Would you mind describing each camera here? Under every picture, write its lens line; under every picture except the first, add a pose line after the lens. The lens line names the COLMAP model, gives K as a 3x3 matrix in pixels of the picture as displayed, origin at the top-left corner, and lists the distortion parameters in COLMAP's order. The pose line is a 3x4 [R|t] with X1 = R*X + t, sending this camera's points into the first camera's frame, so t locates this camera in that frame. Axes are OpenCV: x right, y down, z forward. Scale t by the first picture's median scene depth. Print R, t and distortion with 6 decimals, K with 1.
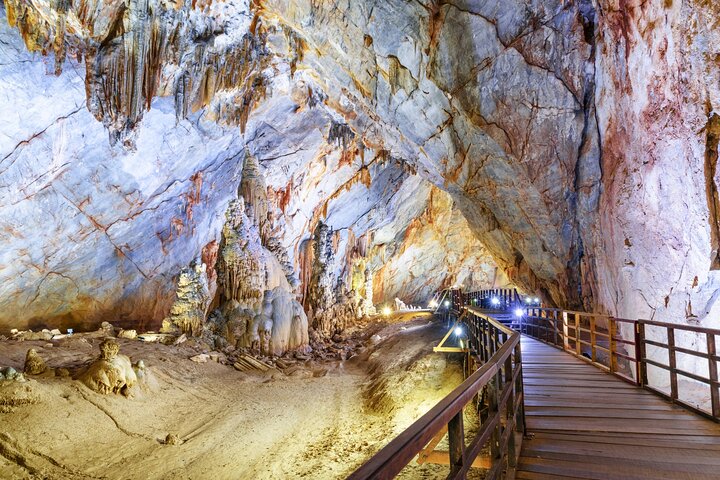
lens RADIAL K [[581.2, 0, 357.4], [0, 581.2, 225.6], [0, 0, 1]] dist [0.047418, 0.000473]
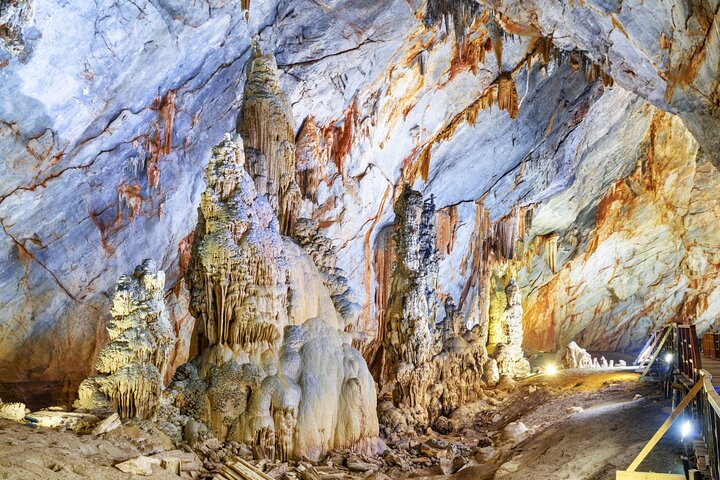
lens RADIAL K [[904.4, 0, 402.8], [0, 904.4, 240.6], [0, 0, 1]] dist [0.006612, 0.020503]
pose [[0.983541, -0.012312, -0.180265, 0.071695], [0.016043, 0.999686, 0.019256, 0.025539], [0.179972, -0.021831, 0.983430, 0.262269]]
